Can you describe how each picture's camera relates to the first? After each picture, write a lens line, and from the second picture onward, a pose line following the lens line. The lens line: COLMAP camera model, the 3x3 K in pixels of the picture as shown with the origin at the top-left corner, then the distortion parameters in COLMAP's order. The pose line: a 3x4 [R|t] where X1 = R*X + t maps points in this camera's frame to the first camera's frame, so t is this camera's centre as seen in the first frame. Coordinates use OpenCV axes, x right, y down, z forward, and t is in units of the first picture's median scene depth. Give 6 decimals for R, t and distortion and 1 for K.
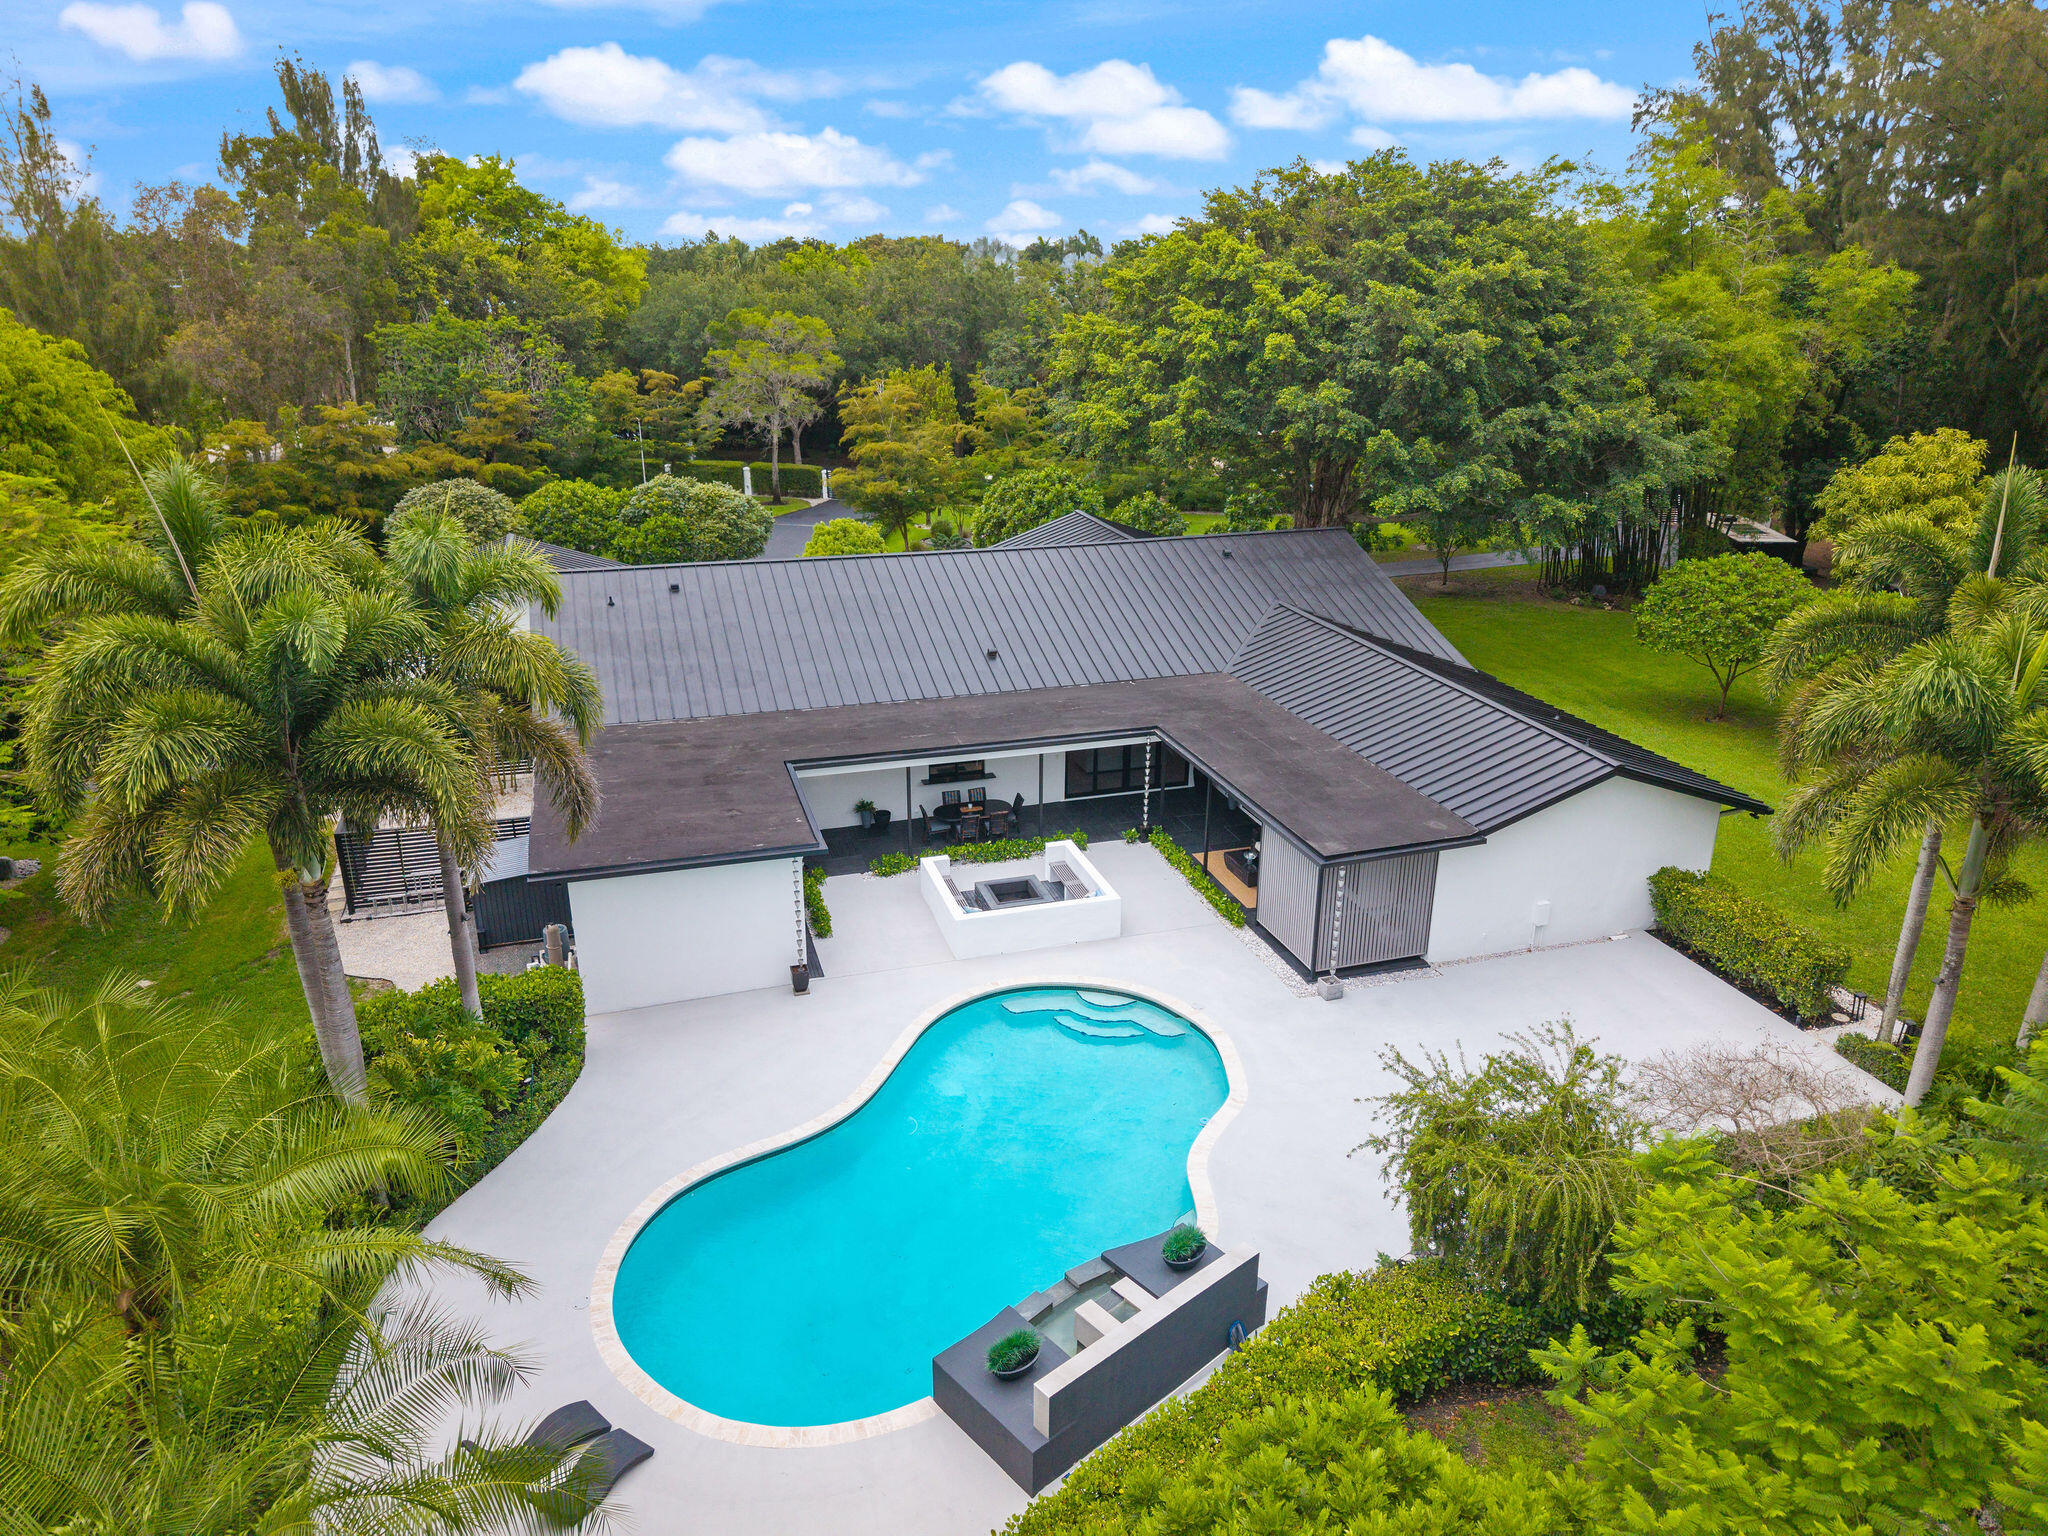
lens RADIAL K [[1376.4, 0, 1030.5], [0, 1376.4, 776.0], [0, 0, 1]] dist [0.007492, -0.004128]
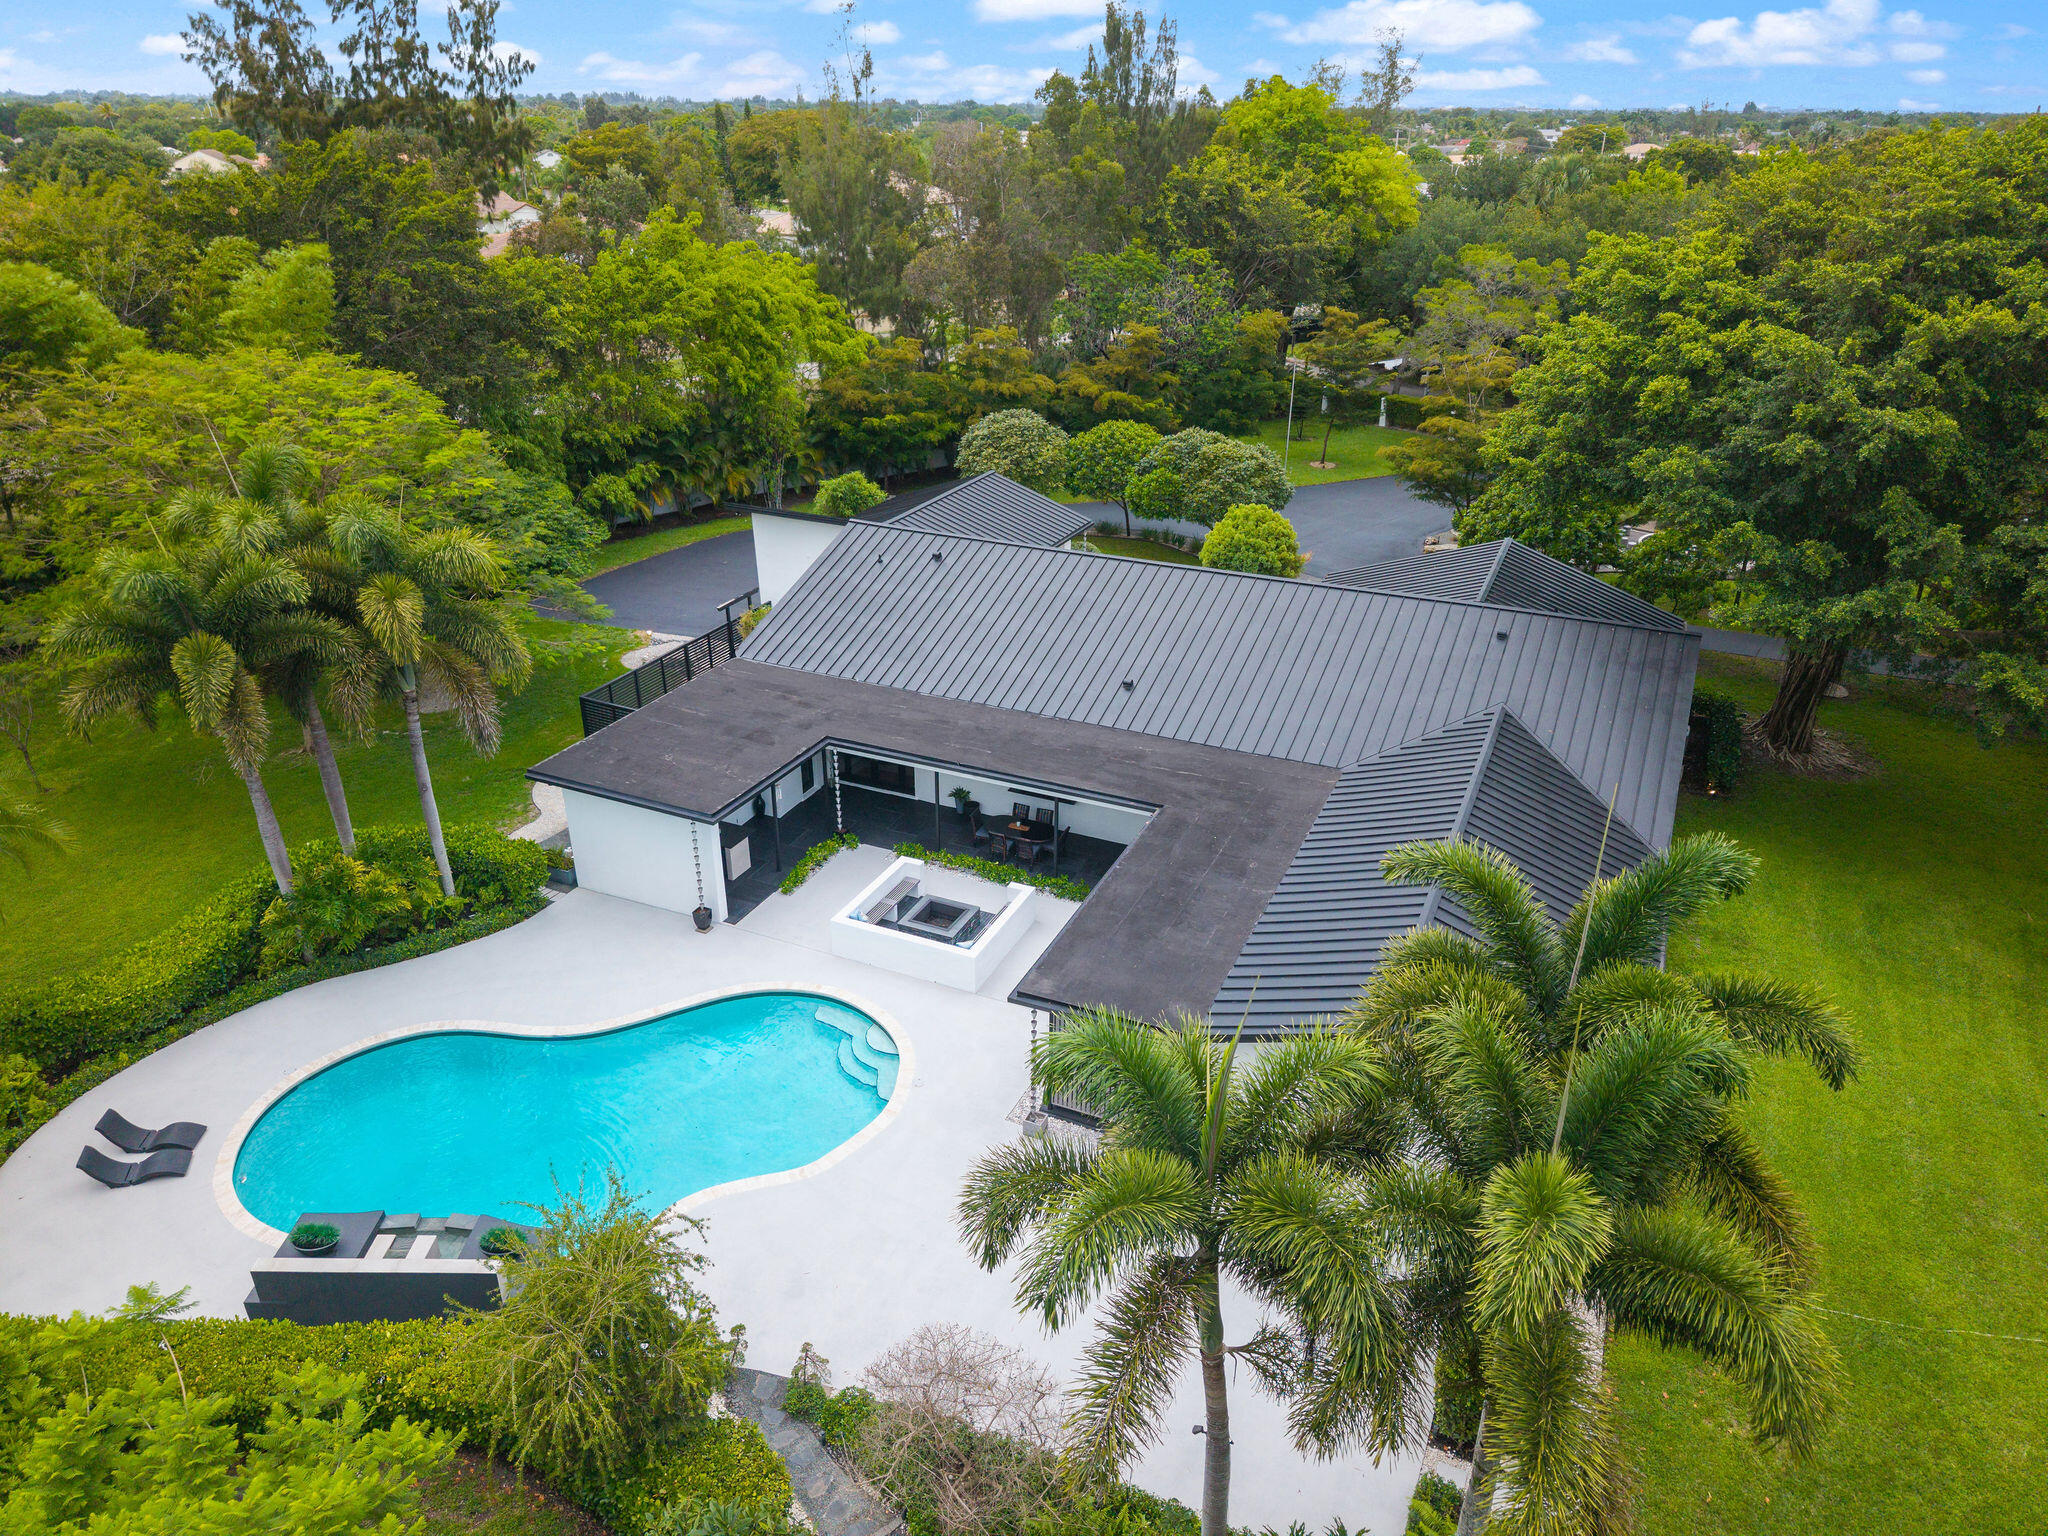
lens RADIAL K [[1376.4, 0, 1030.5], [0, 1376.4, 776.0], [0, 0, 1]] dist [0.007492, -0.004128]
pose [[0.745953, 0.288777, -0.600135, 0.627129], [-0.236718, 0.957228, 0.166371, -0.204860], [0.622510, 0.017958, 0.782406, 0.214551]]
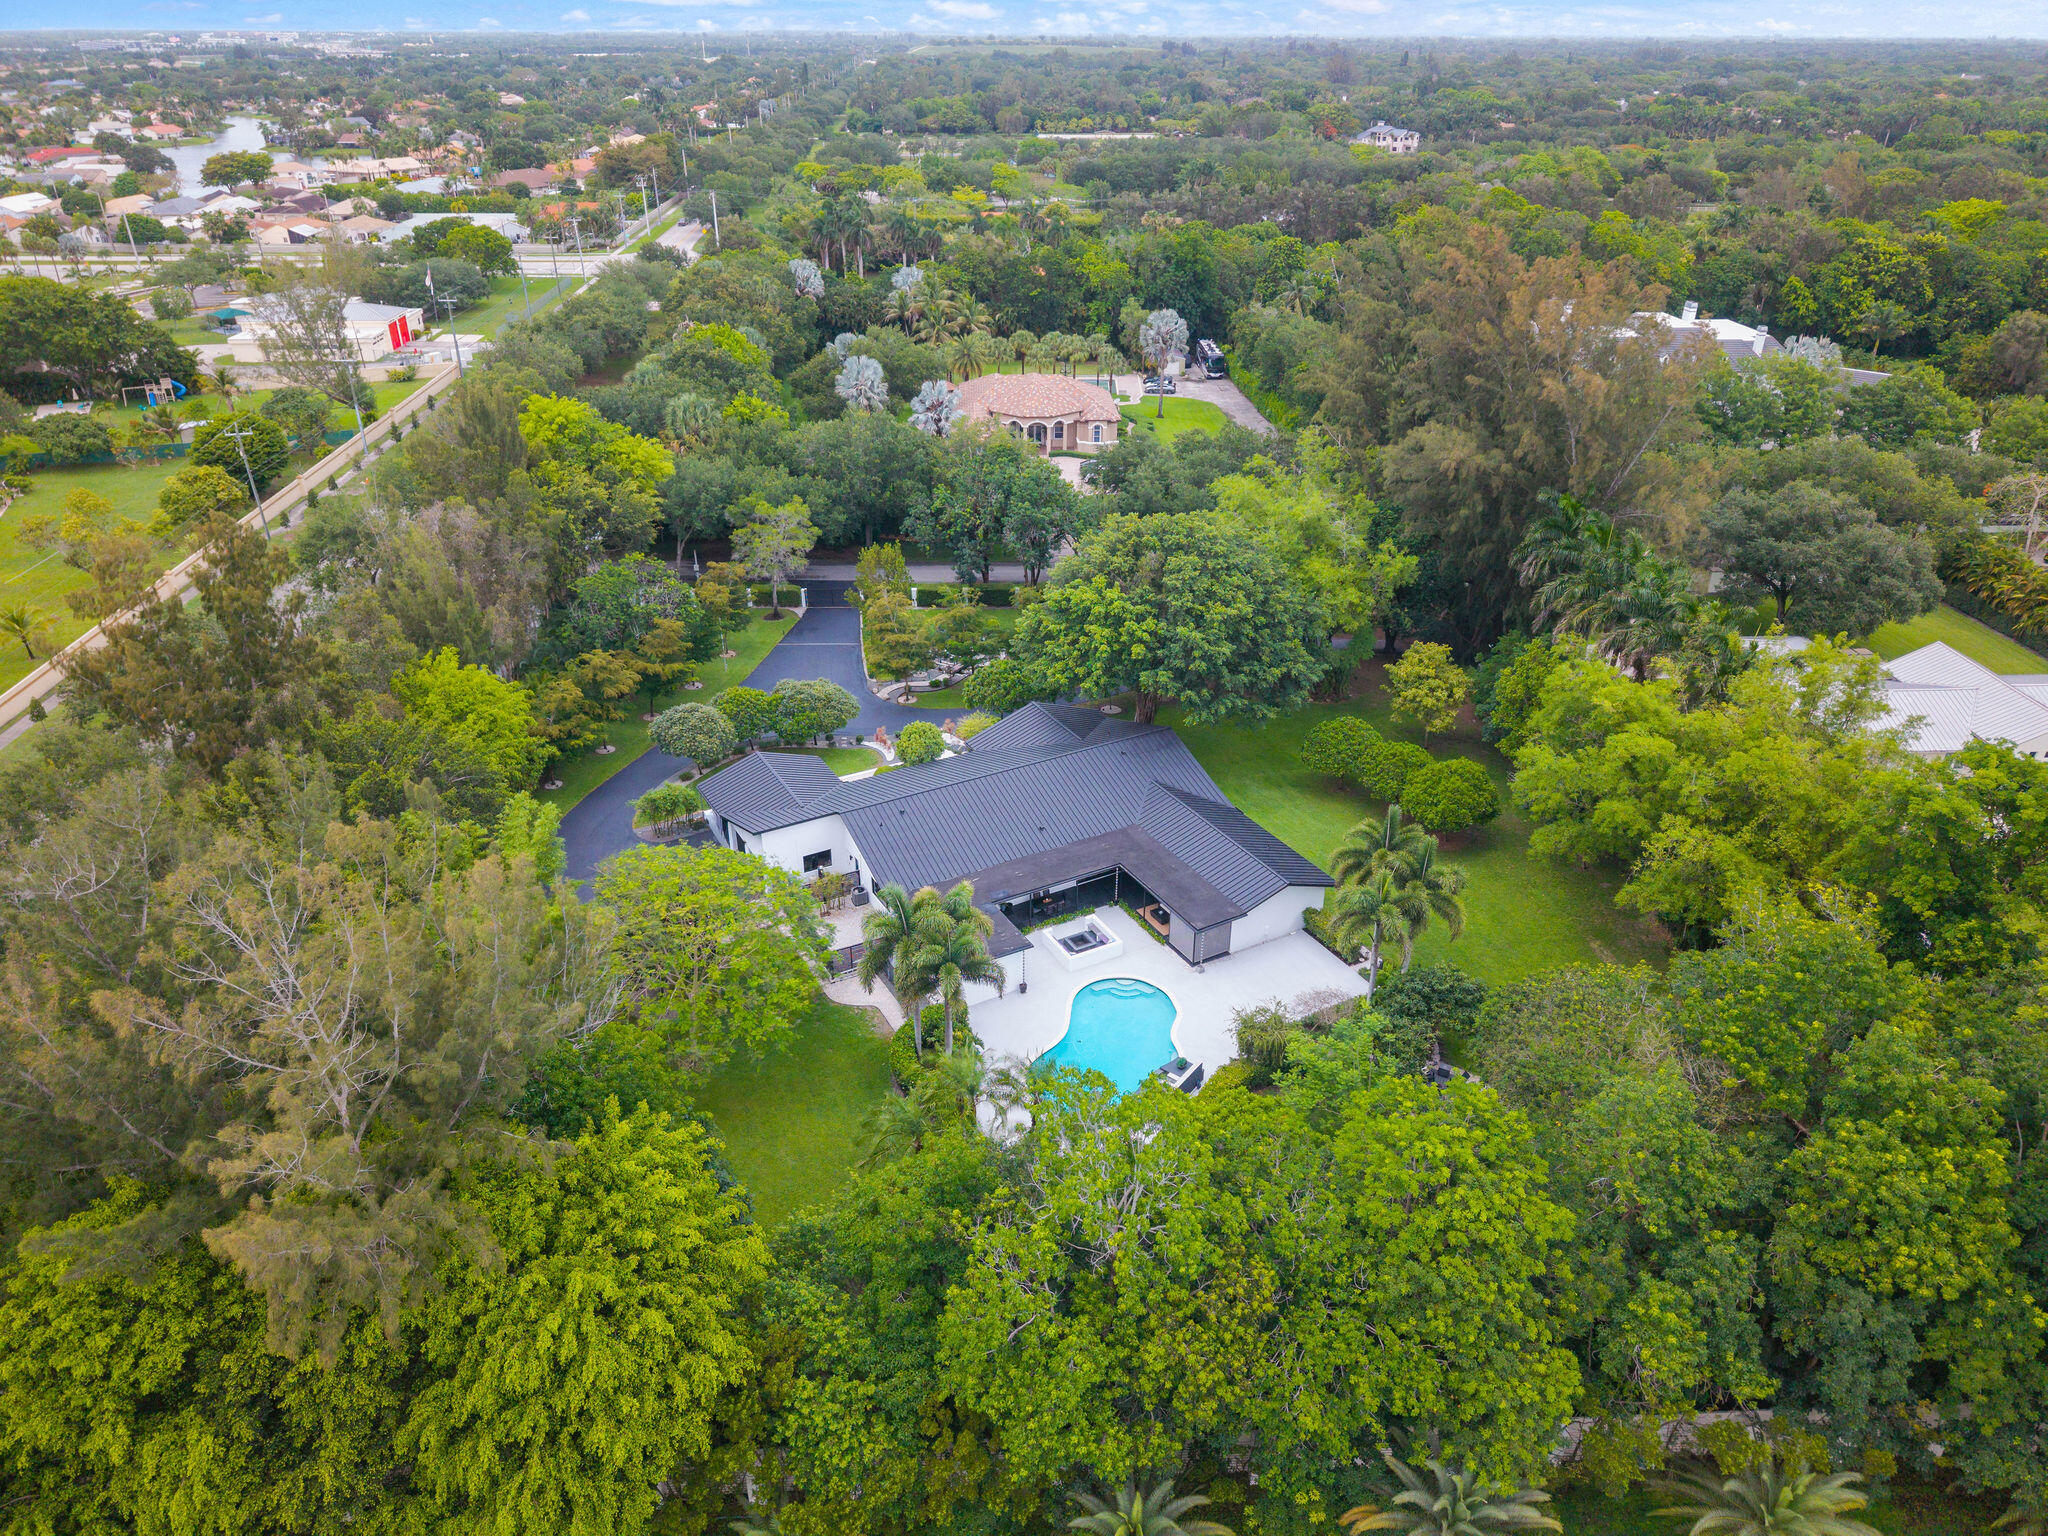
lens RADIAL K [[1365.0, 0, 1027.1], [0, 1365.0, 765.8], [0, 0, 1]] dist [0.076069, -0.106583]
pose [[0.979832, -0.097115, 0.174635, -0.538684], [0.073754, 0.988012, 0.135622, -0.613997], [-0.185712, -0.120007, 0.975248, -1.523233]]
